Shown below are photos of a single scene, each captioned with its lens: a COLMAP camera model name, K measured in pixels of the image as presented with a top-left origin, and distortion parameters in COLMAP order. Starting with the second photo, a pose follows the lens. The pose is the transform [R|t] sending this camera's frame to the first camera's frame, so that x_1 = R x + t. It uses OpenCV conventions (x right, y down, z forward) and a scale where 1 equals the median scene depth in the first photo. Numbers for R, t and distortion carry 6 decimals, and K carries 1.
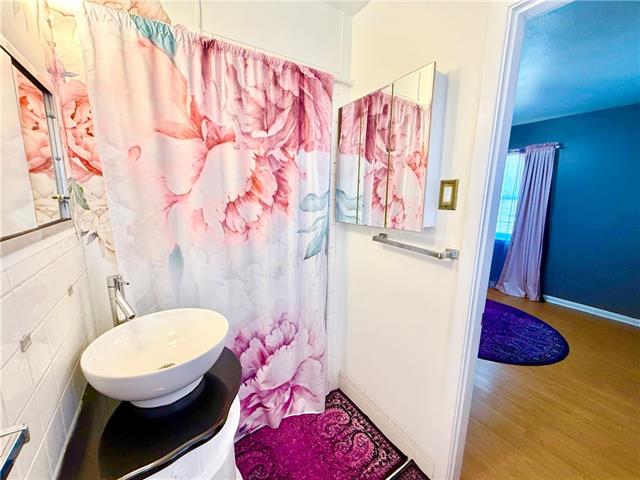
lens RADIAL K [[254.7, 0, 321.1], [0, 254.7, 240.2], [0, 0, 1]] dist [-0.004030, 0.000419]
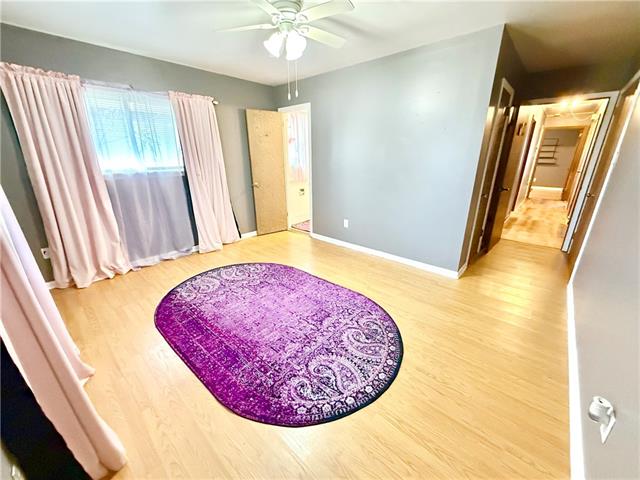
lens RADIAL K [[254.7, 0, 317.8], [0, 254.7, 238.9], [0, 0, 1]] dist [-0.004030, 0.000419]
pose [[-0.966258, 0.070190, -0.247830, 0.648159], [-0.055825, 0.882221, 0.467514, -0.331598], [0.251456, 0.465574, -0.848534, 2.004758]]
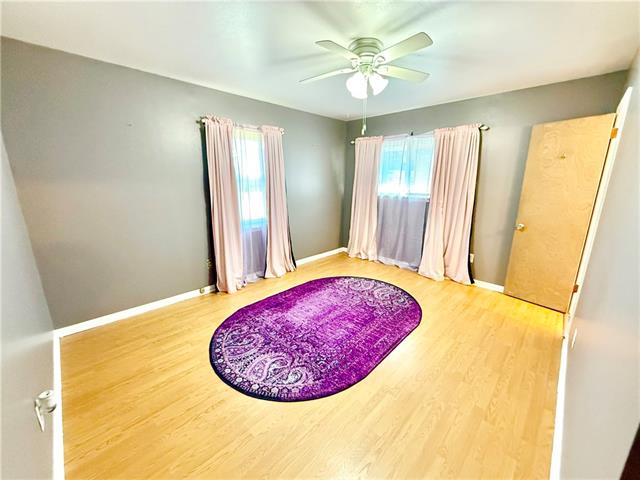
lens RADIAL K [[254.7, 0, 320.9], [0, 254.7, 239.7], [0, 0, 1]] dist [-0.004030, 0.000419]
pose [[-0.224231, -0.242130, 0.943978, -0.330483], [0.162438, 0.945806, 0.281184, -0.271557], [-0.960903, 0.216388, -0.172748, 1.438677]]
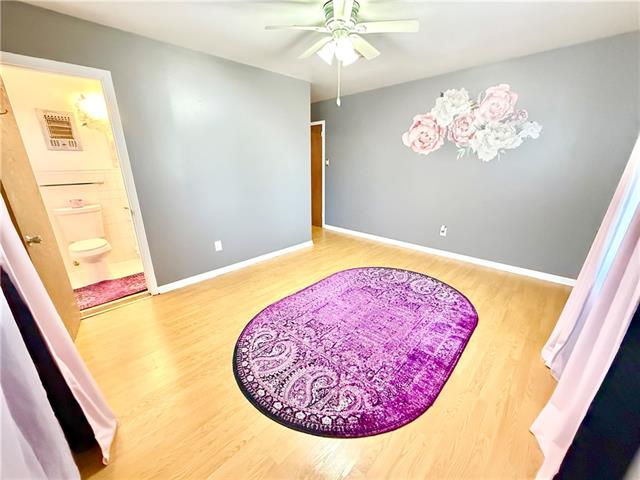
lens RADIAL K [[254.7, 0, 319.4], [0, 254.7, 239.1], [0, 0, 1]] dist [-0.004030, 0.000419]
pose [[0.223809, 0.273015, -0.935613, 1.356220], [-0.161288, 0.957104, 0.240704, -0.118691], [0.961195, 0.097031, 0.258243, 0.866300]]
